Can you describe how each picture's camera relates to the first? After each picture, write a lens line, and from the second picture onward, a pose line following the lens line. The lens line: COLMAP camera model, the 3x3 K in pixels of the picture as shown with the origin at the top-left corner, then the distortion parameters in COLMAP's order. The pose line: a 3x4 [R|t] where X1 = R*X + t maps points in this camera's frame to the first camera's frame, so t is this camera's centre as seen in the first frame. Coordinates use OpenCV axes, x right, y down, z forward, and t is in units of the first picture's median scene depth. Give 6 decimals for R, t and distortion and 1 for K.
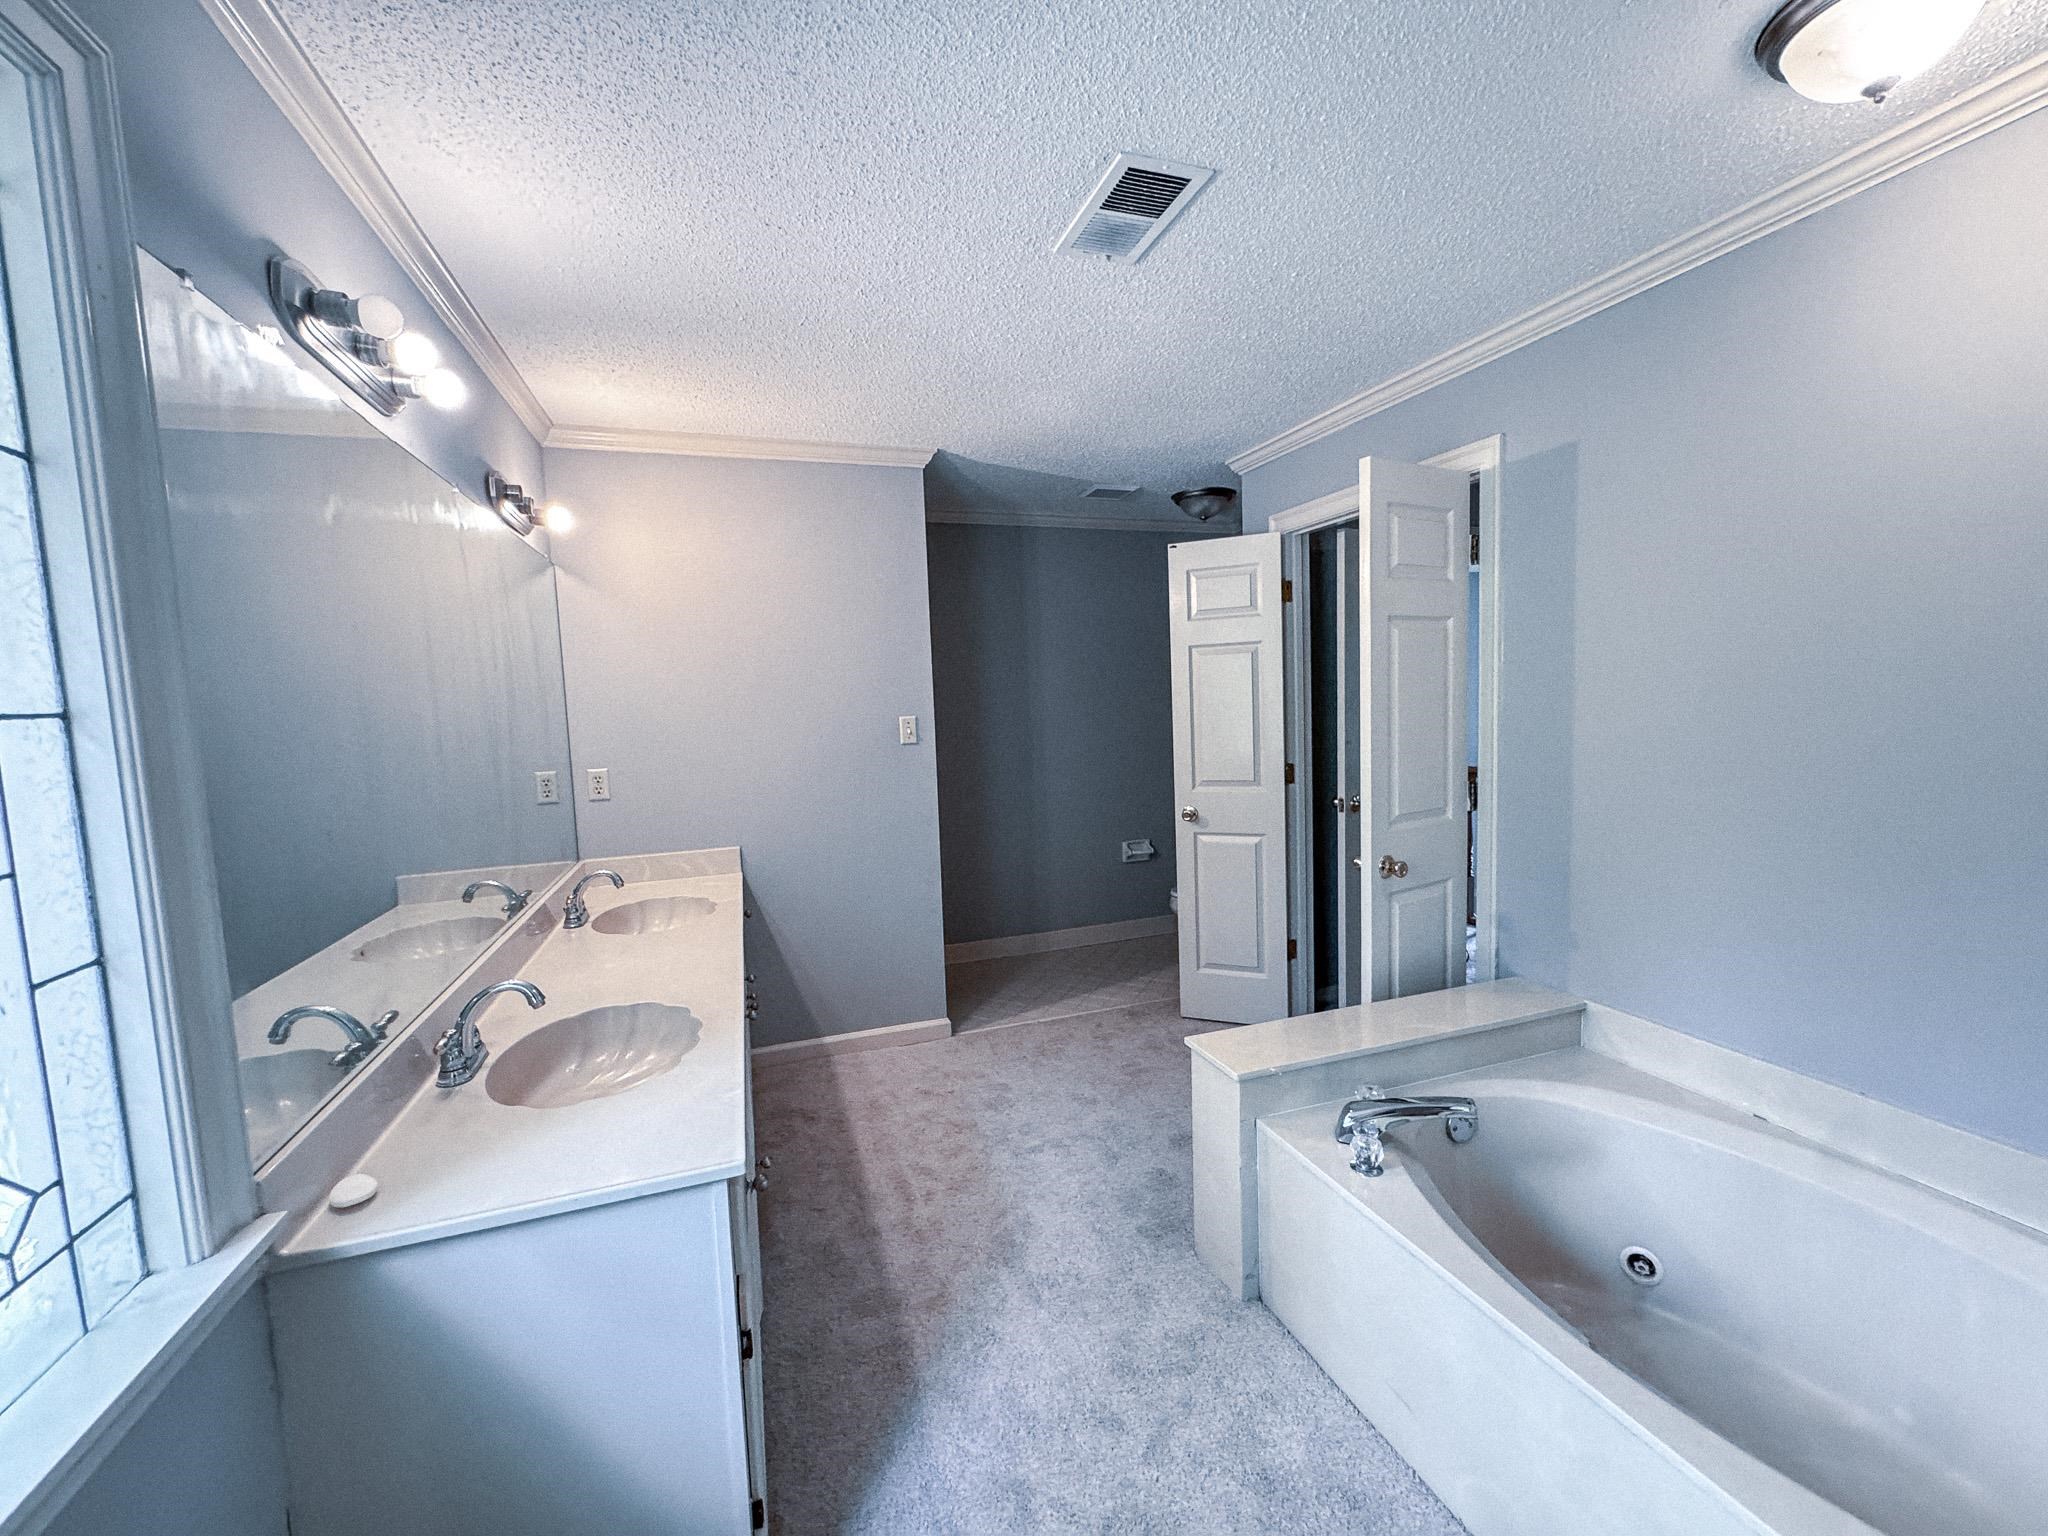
lens RADIAL K [[825.7, 0, 1026.0], [0, 825.7, 772.1], [0, 0, 1]] dist [-0.004008, 0.000930]
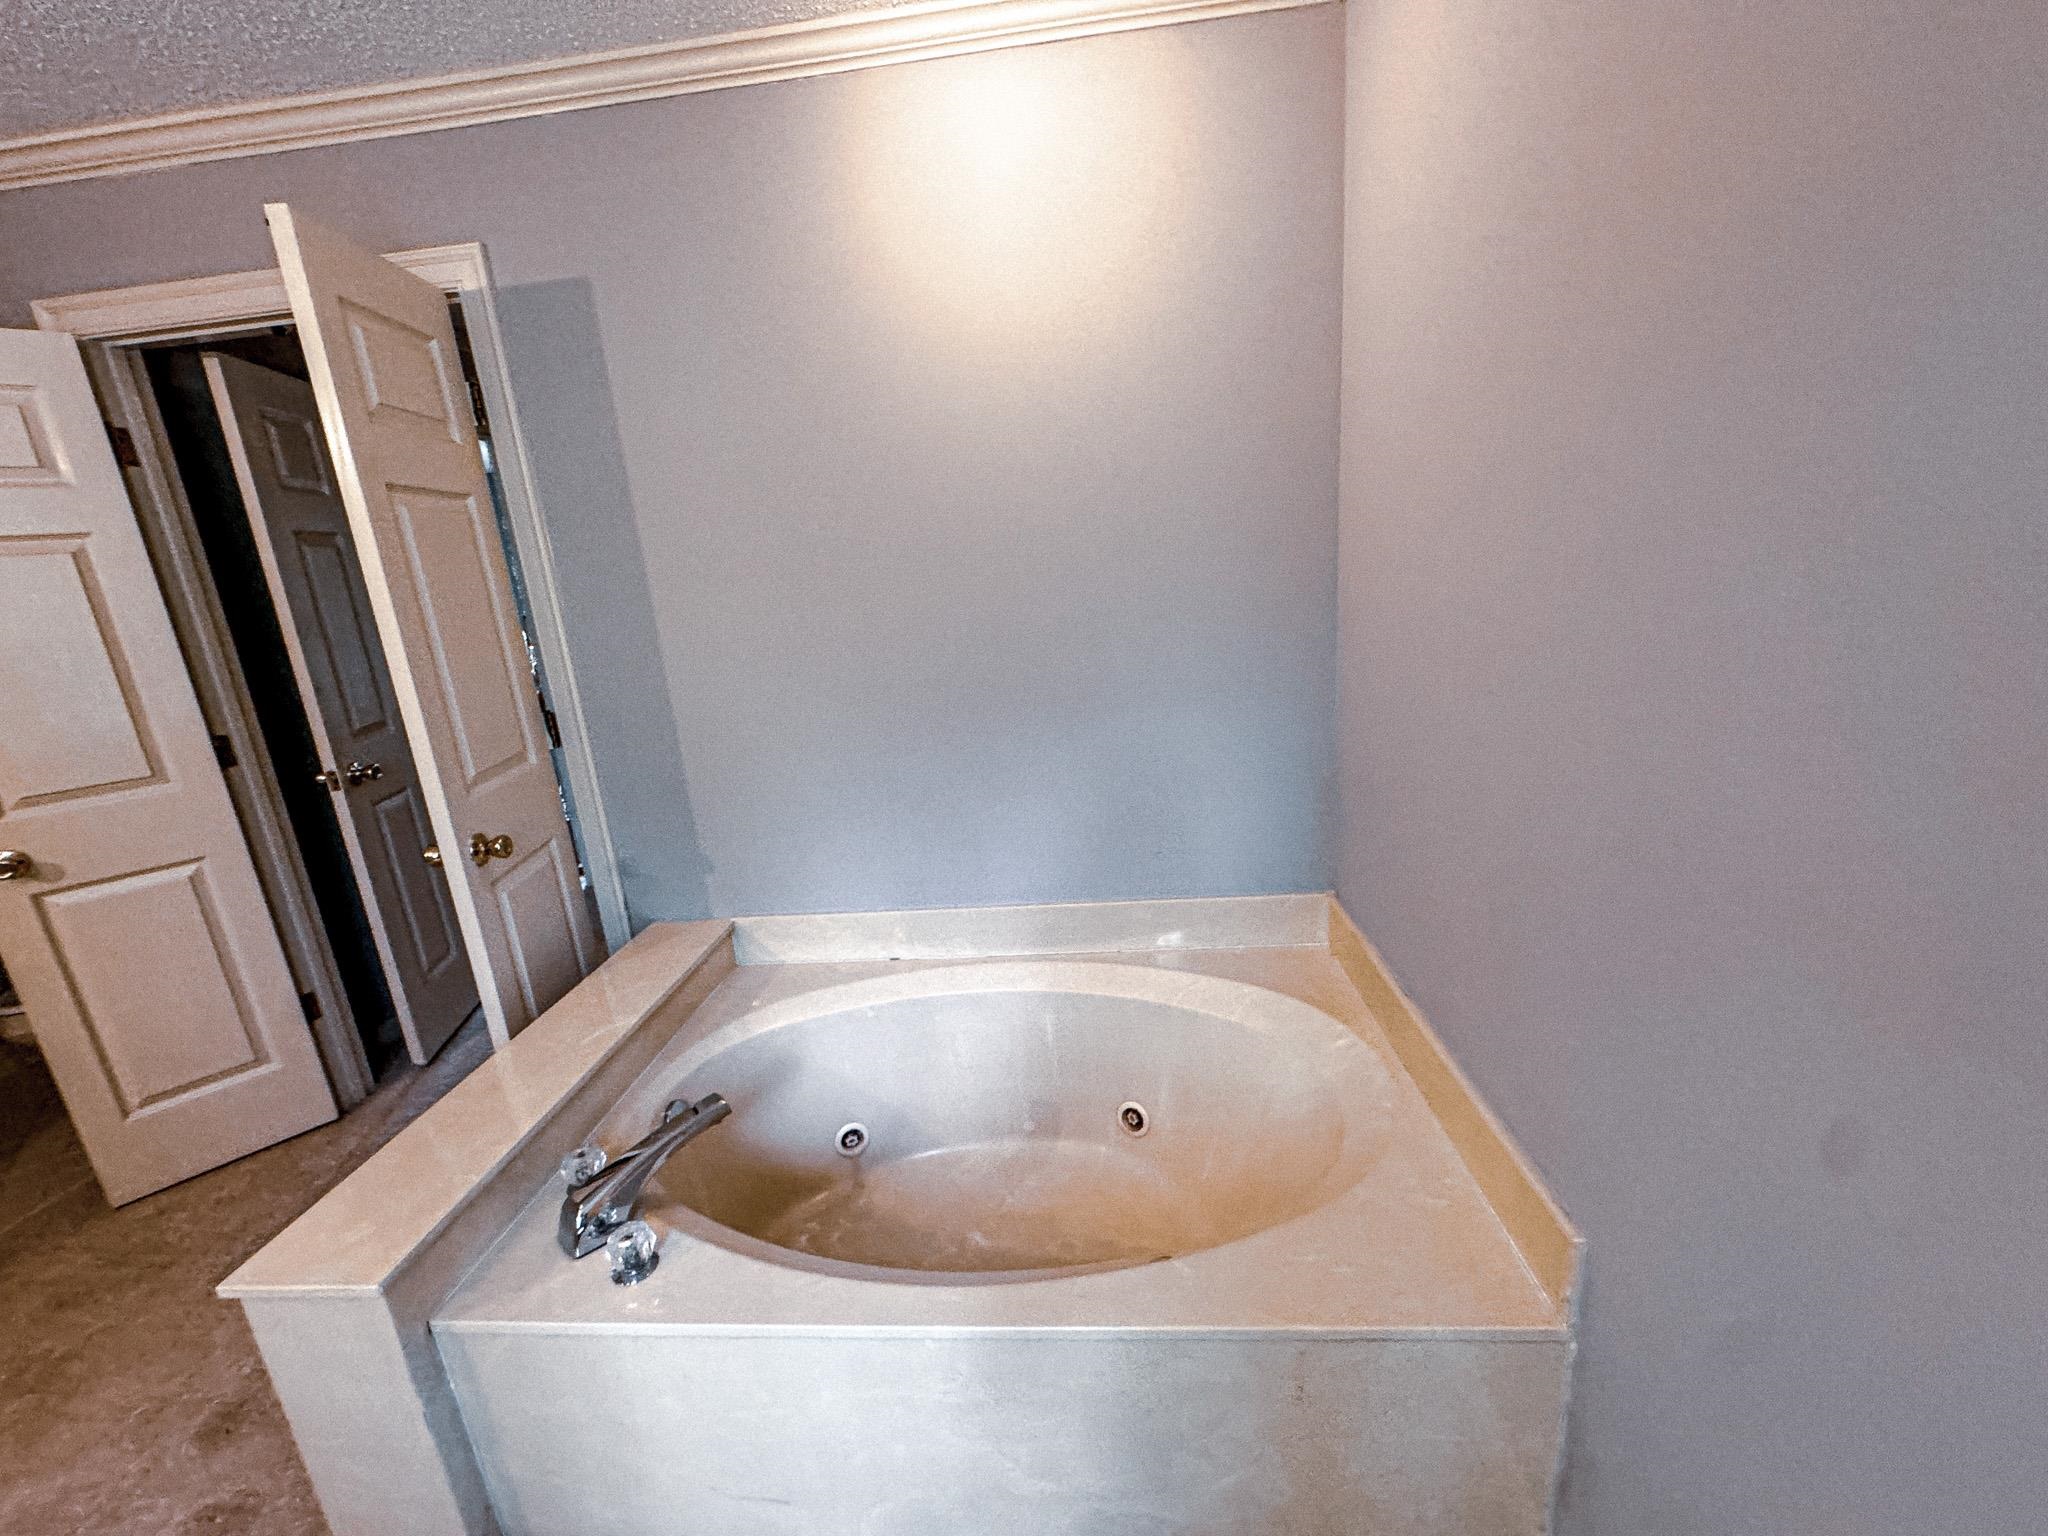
lens RADIAL K [[825.7, 0, 1025.3], [0, 825.7, 768.0], [0, 0, 1]] dist [-0.004008, 0.000930]
pose [[0.404627, -0.224566, 0.886480, 0.012067], [0.148778, 0.972630, 0.178481, -0.010151], [-0.902298, 0.059670, 0.426963, 0.260025]]
